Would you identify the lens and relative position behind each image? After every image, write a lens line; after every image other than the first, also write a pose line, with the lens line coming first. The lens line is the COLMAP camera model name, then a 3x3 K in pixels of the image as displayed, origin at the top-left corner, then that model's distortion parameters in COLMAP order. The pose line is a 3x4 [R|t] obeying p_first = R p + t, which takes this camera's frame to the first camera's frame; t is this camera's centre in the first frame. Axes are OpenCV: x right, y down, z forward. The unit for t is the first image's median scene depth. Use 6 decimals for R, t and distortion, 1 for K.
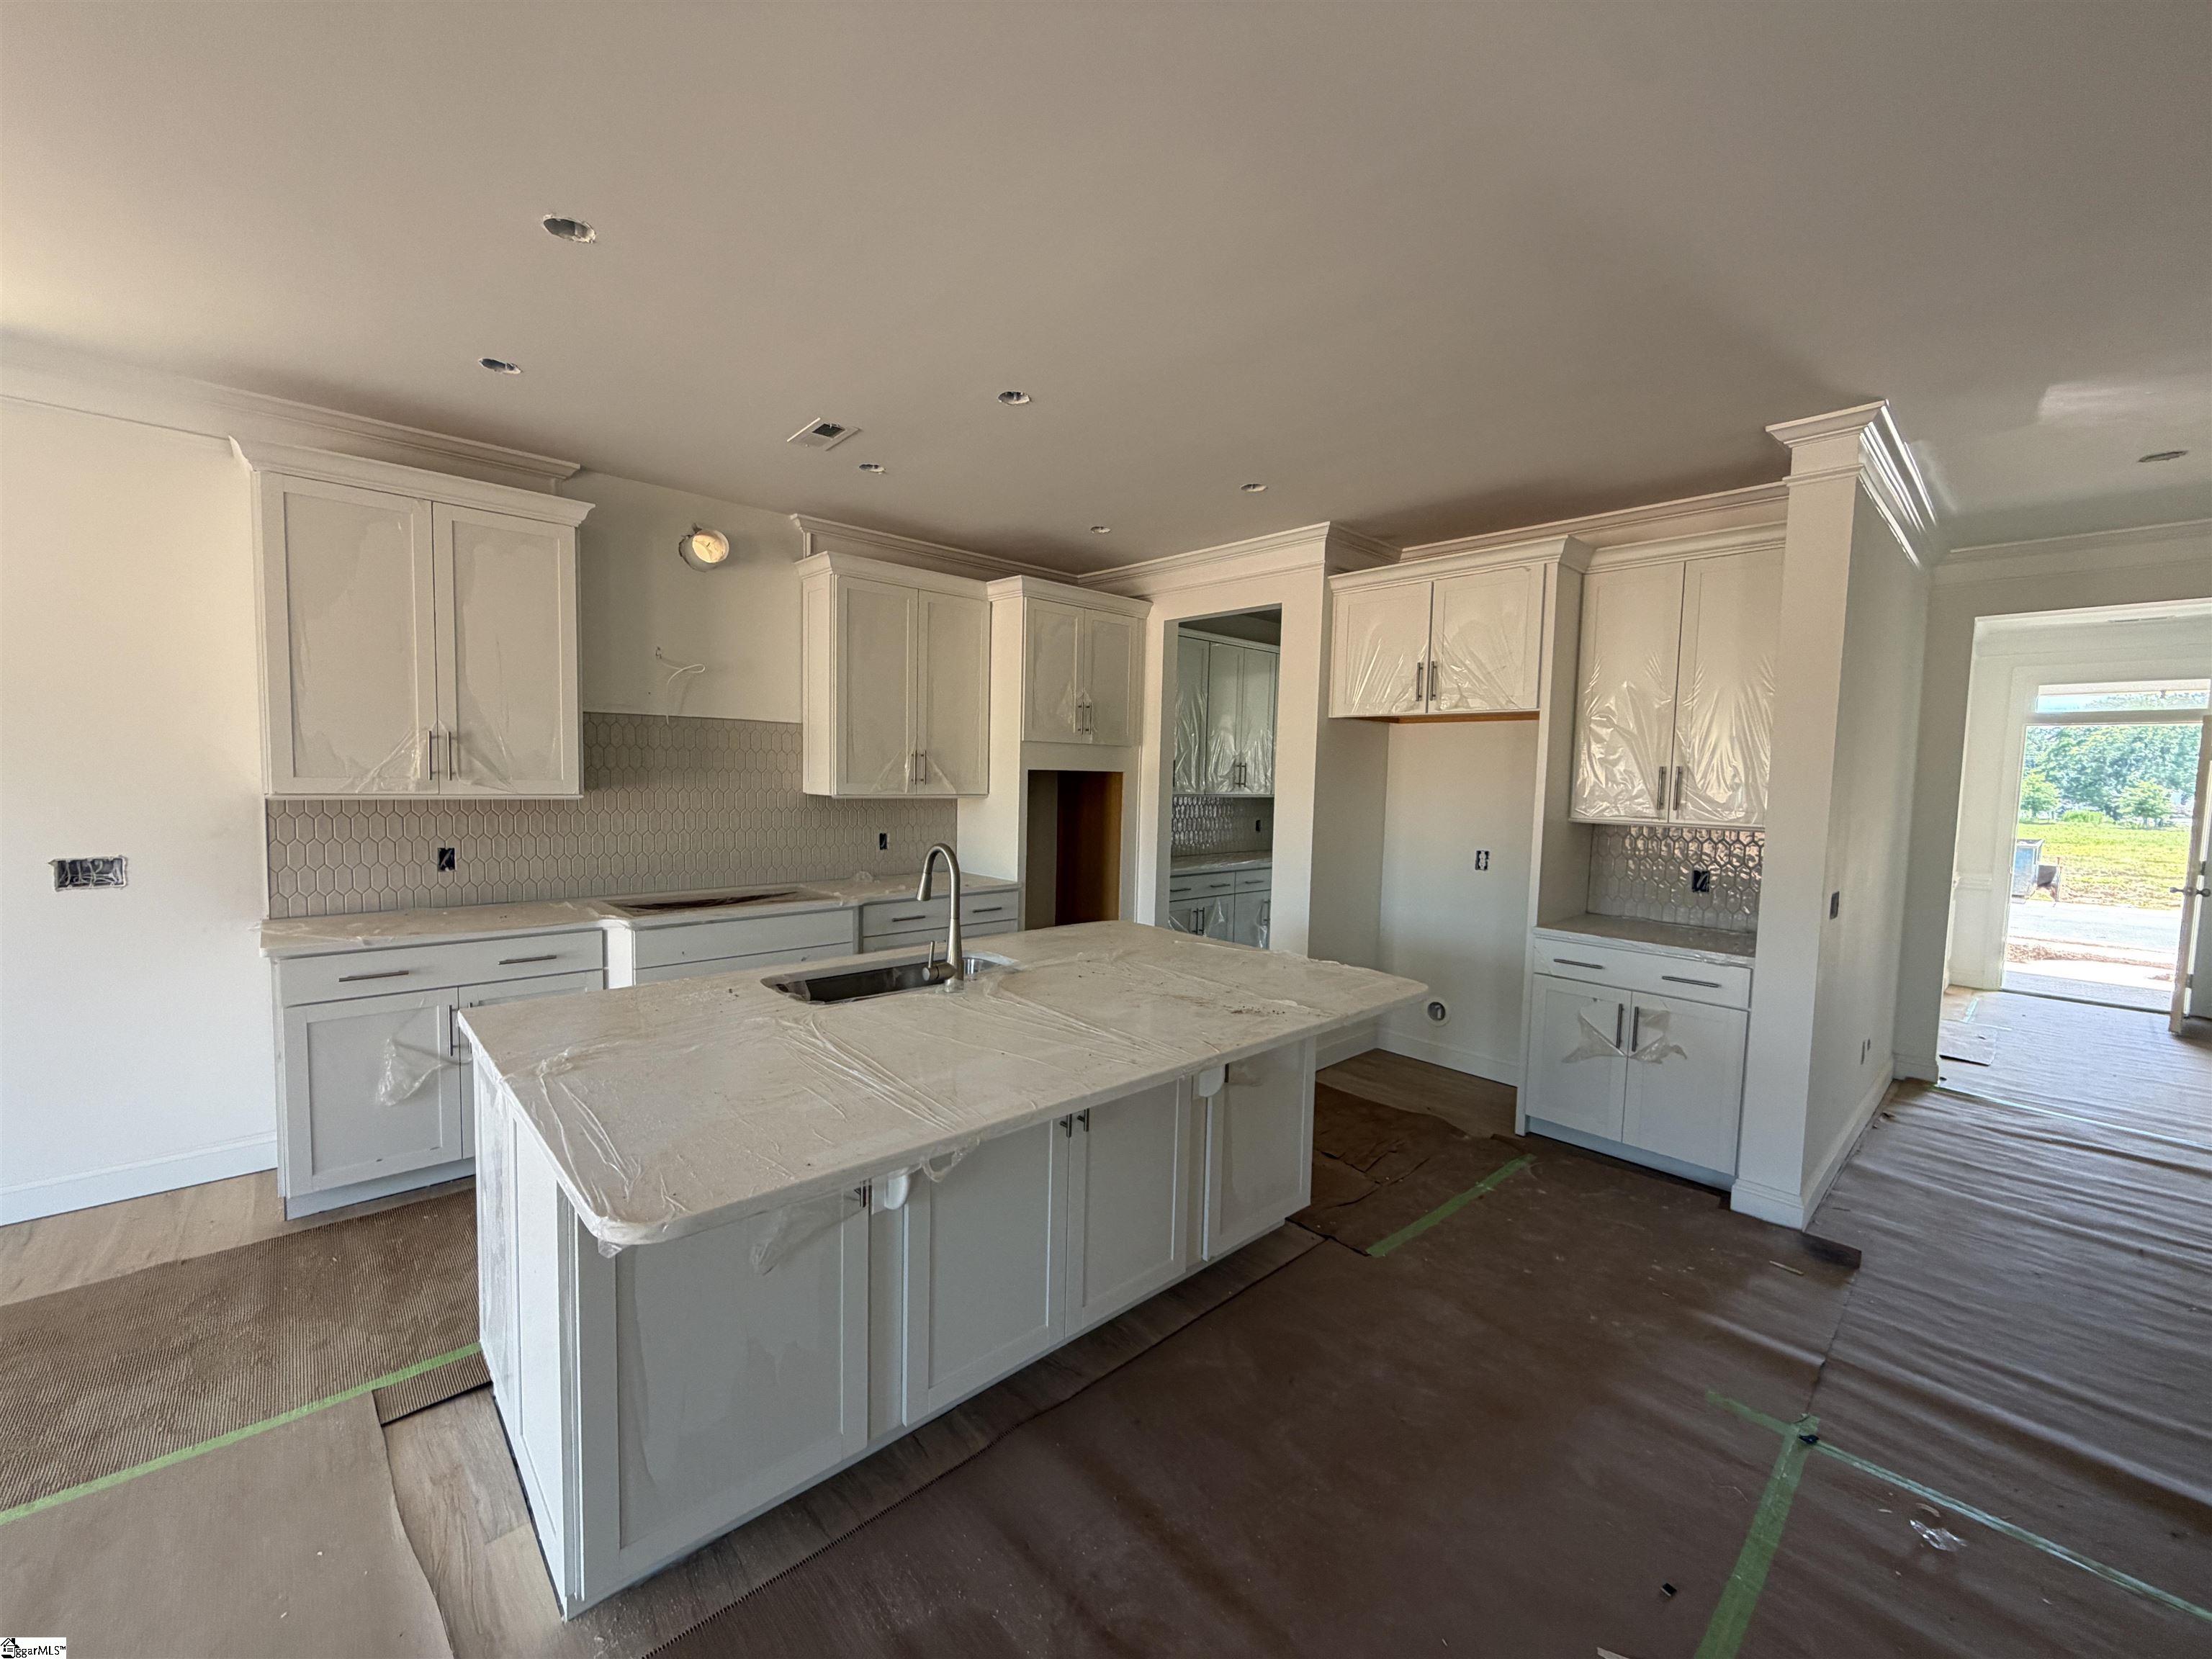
lens RADIAL K [[881.9, 0, 1106.0], [0, 881.9, 829.5], [0, 0, 1]] dist [-0.001342, -0.000225]
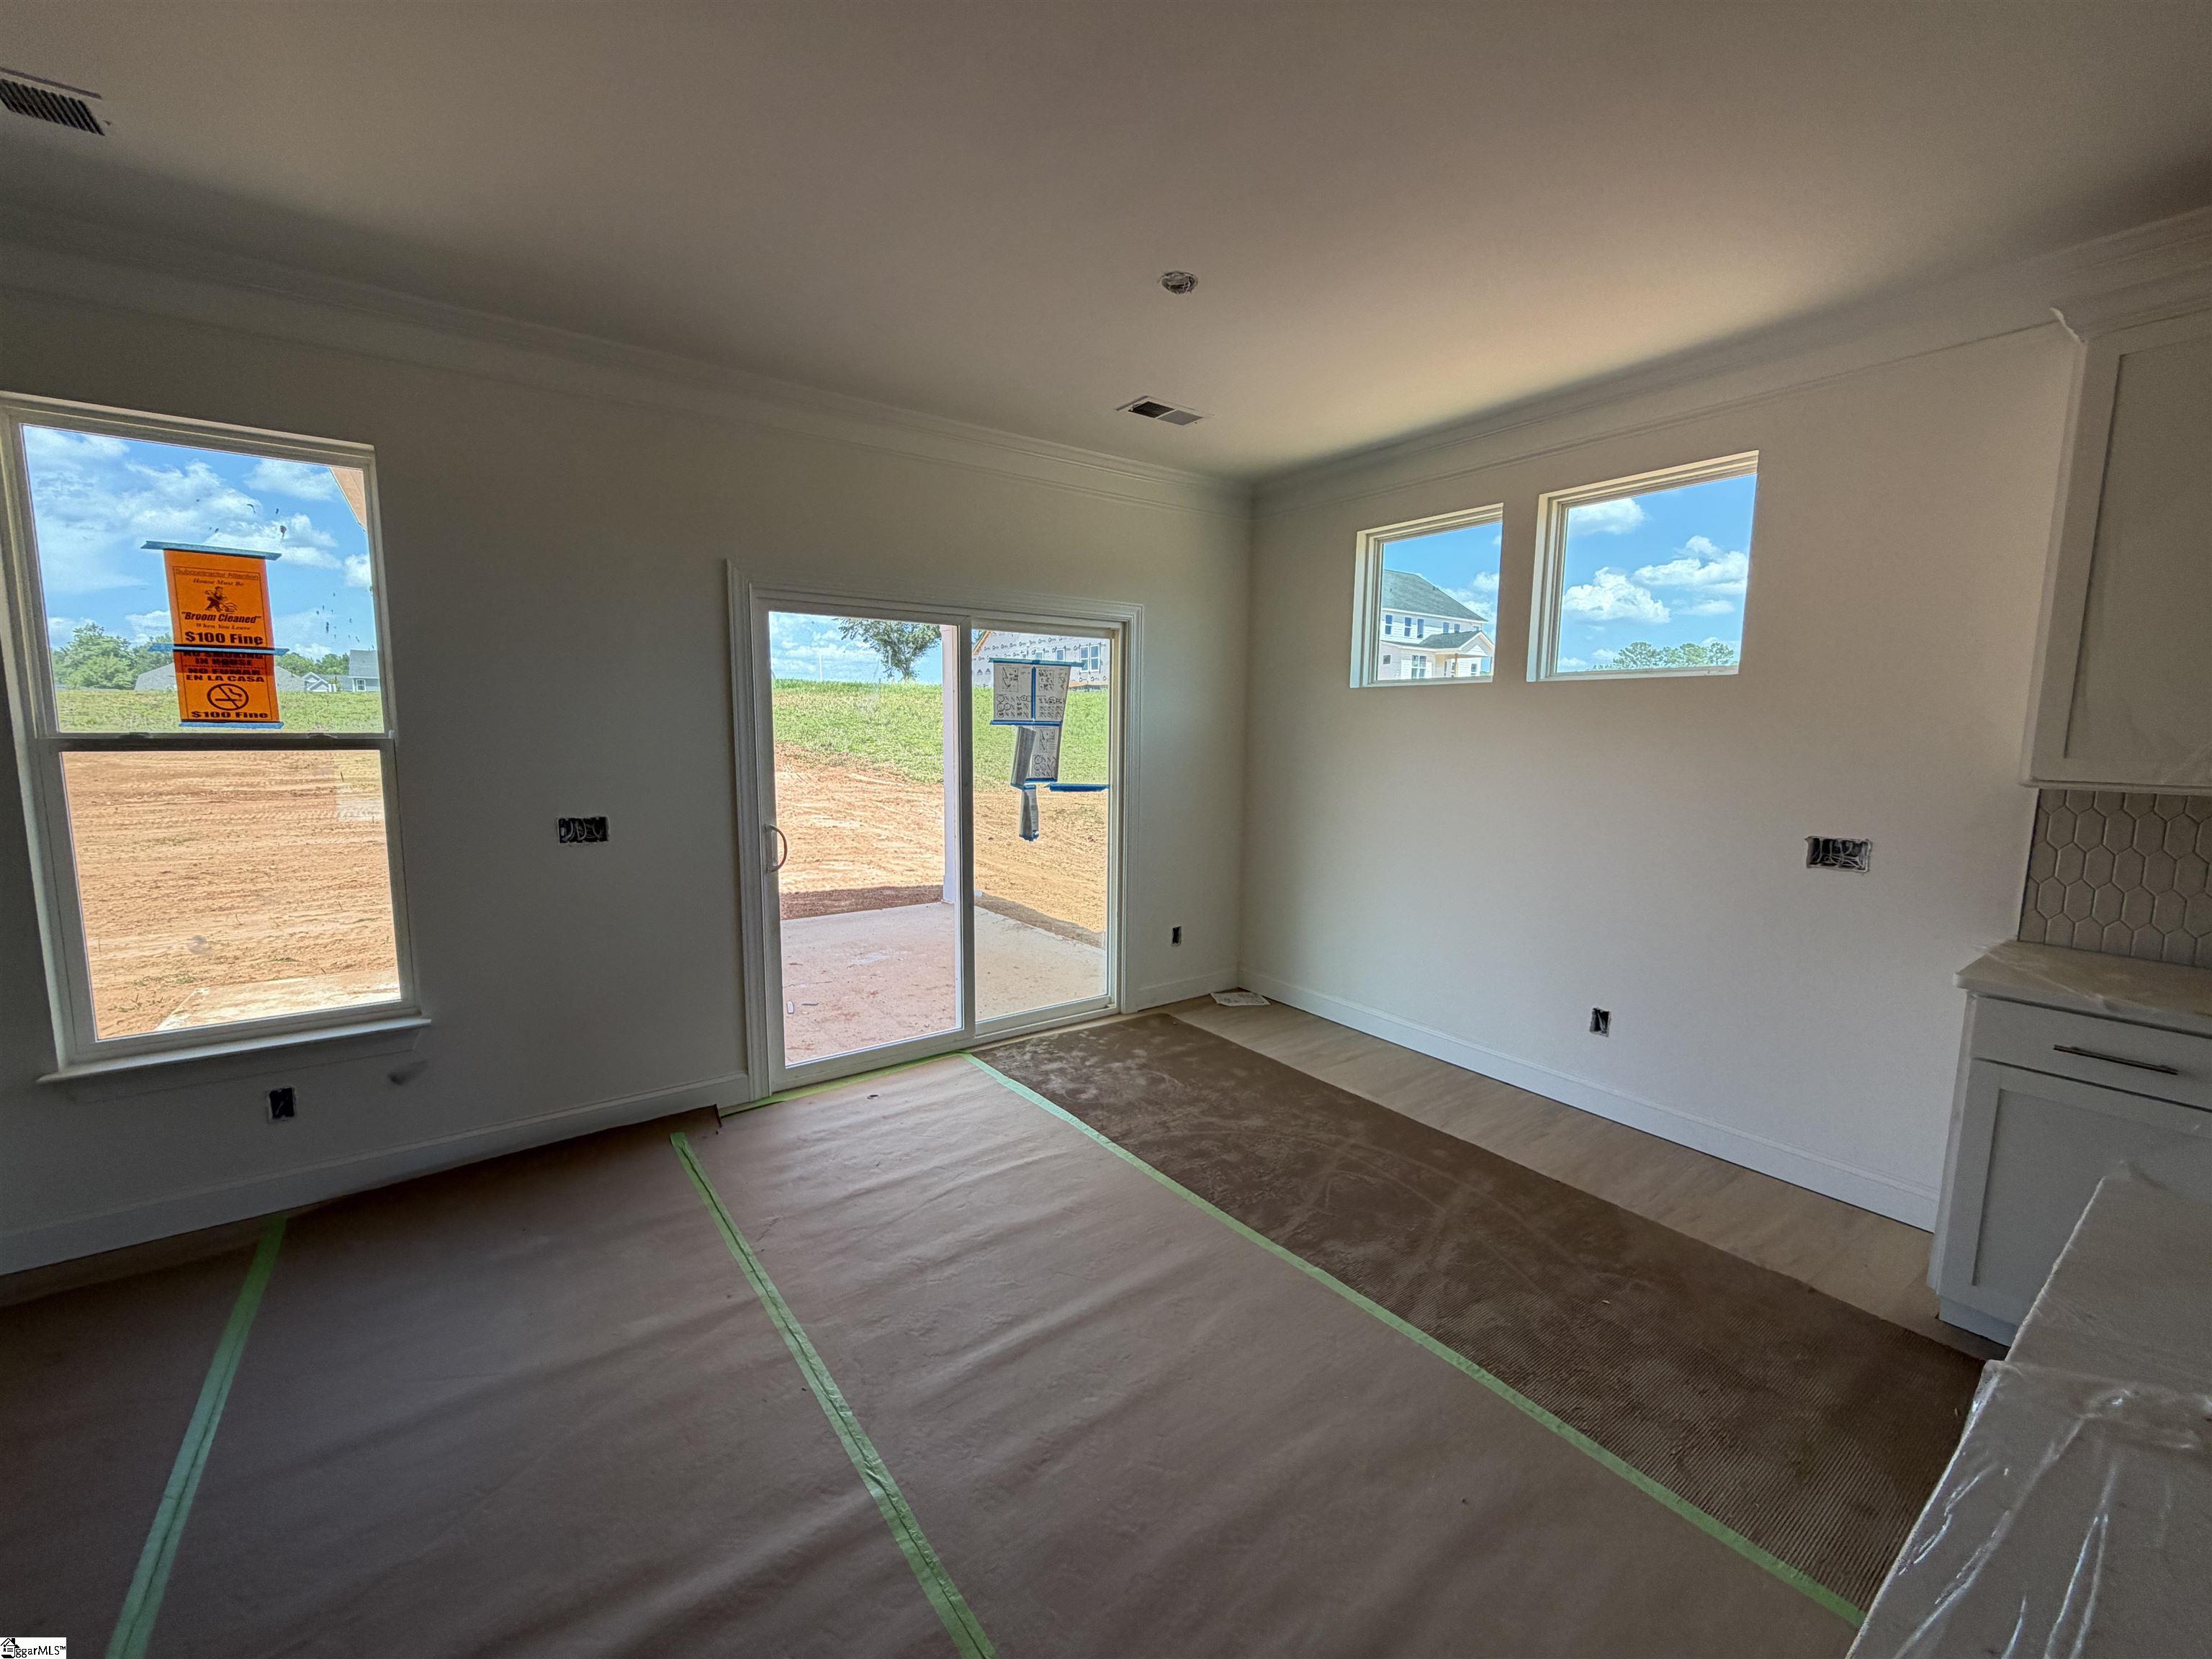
lens RADIAL K [[881.9, 0, 1106.0], [0, 881.9, 829.5], [0, 0, 1]] dist [-0.001342, -0.000225]
pose [[-0.122297, 0.092741, -0.988151, -0.099302], [-0.082054, 0.991271, 0.103189, -0.011354], [0.989096, 0.093702, -0.113619, 0.312117]]
